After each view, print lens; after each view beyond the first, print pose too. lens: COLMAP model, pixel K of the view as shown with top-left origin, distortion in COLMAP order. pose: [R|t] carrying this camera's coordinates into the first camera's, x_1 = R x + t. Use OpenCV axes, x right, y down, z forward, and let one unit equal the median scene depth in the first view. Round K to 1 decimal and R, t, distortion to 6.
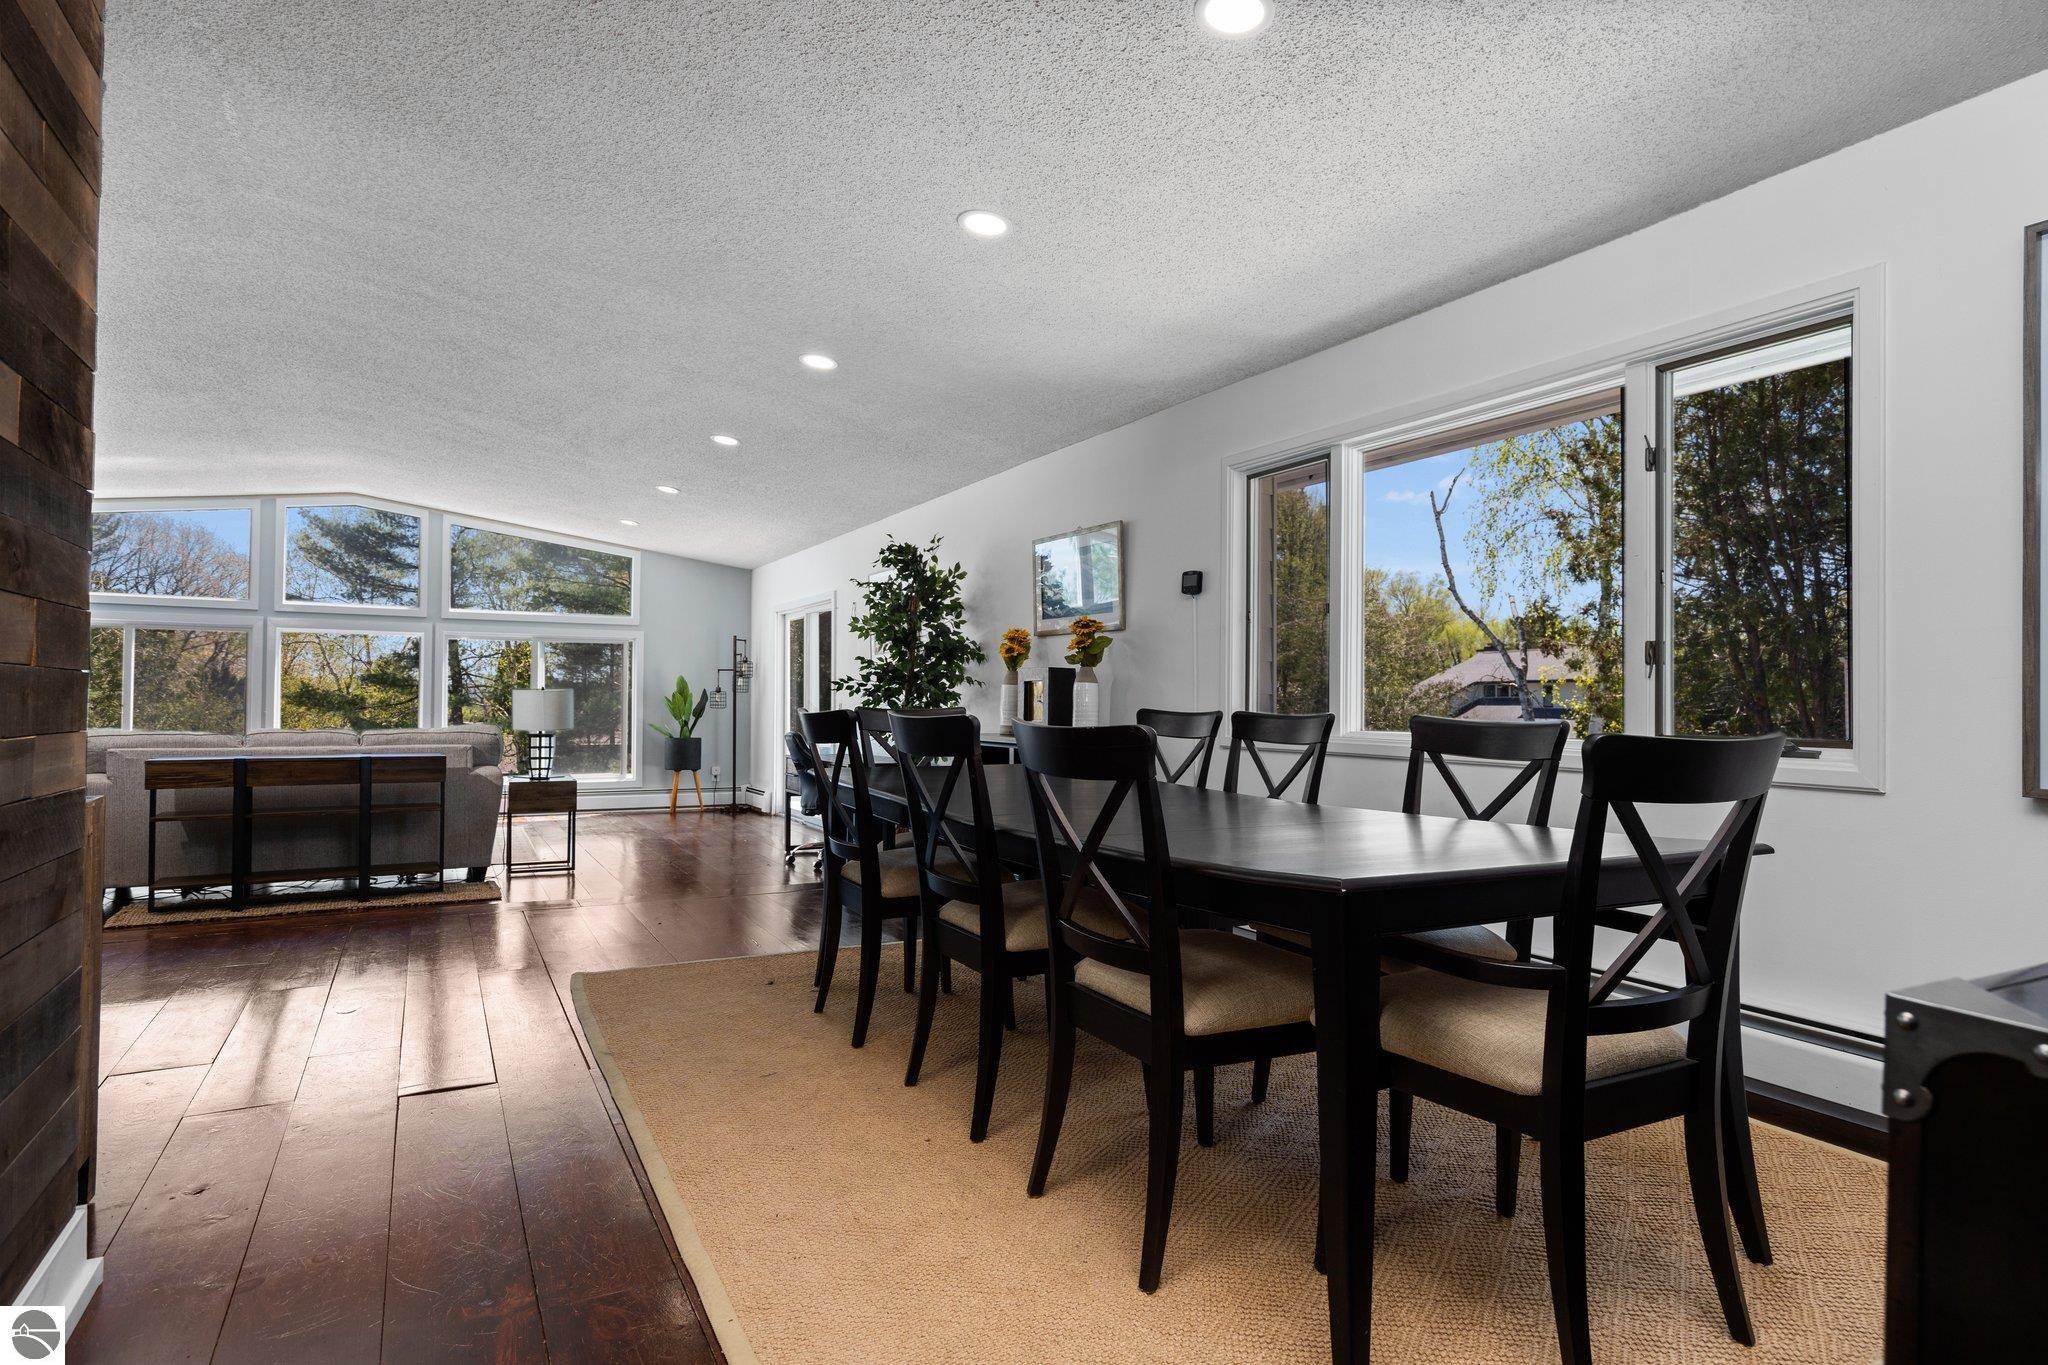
lens RADIAL K [[1132.3, 0, 1024.2], [0, 1132.3, 703.7], [0, 0, 1]] dist [-0.029015, -0.000155]
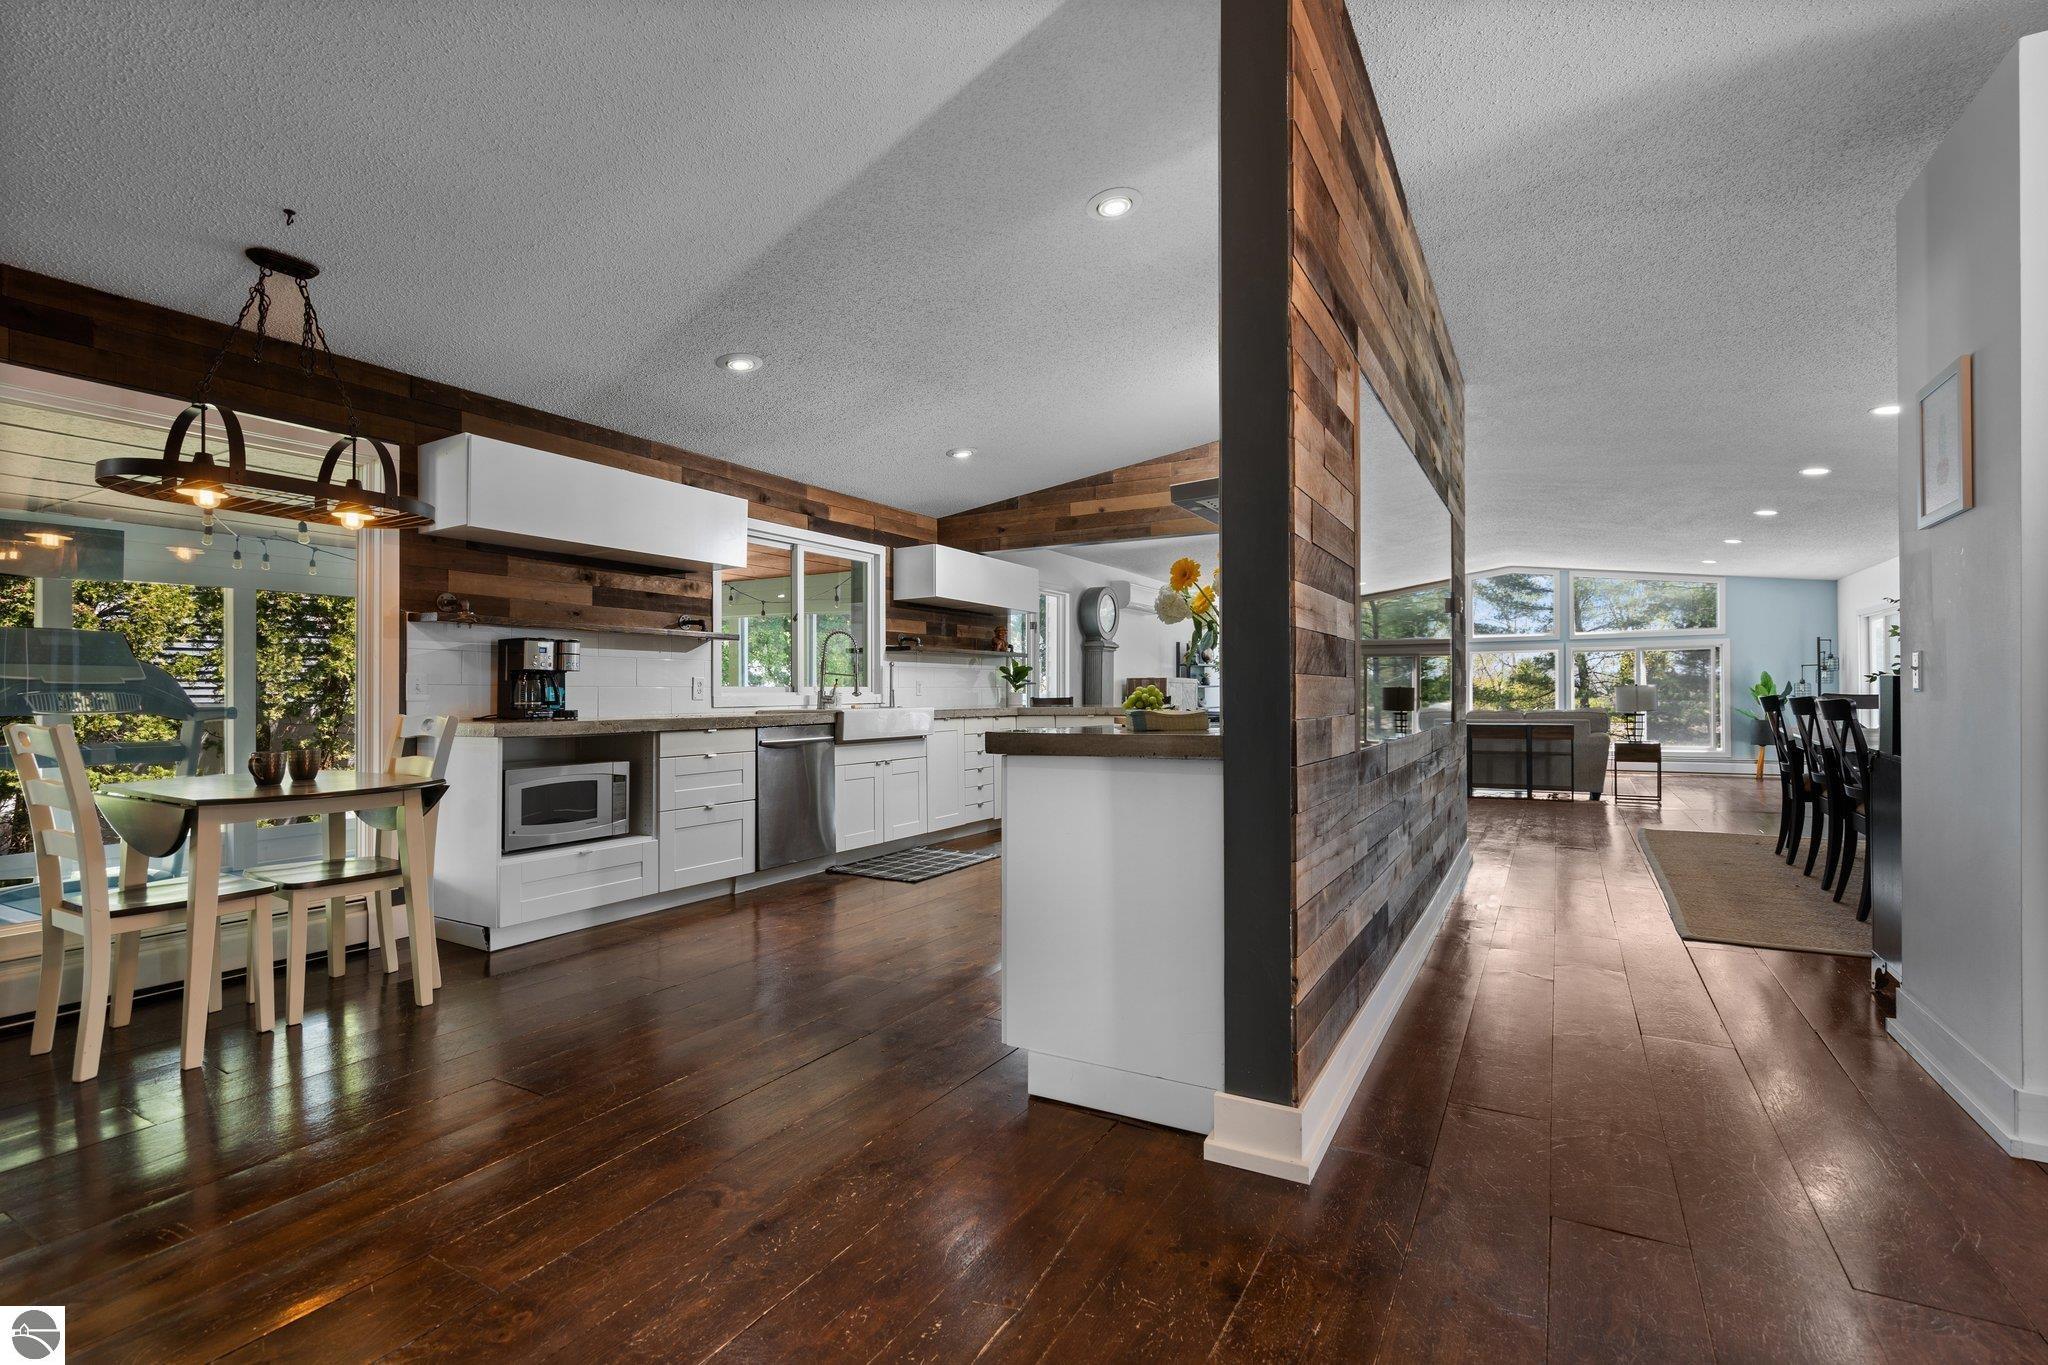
lens RADIAL K [[972.6, 0, 1024.0], [0, 972.6, 682.5], [0, 0, 1]] dist [-0.000556, 0.000057]
pose [[0.547832, -0.019127, -0.836369, 0.154784], [0.005947, 0.999802, -0.018970, 0.004107], [0.836567, 0.005419, 0.547838, -0.299032]]
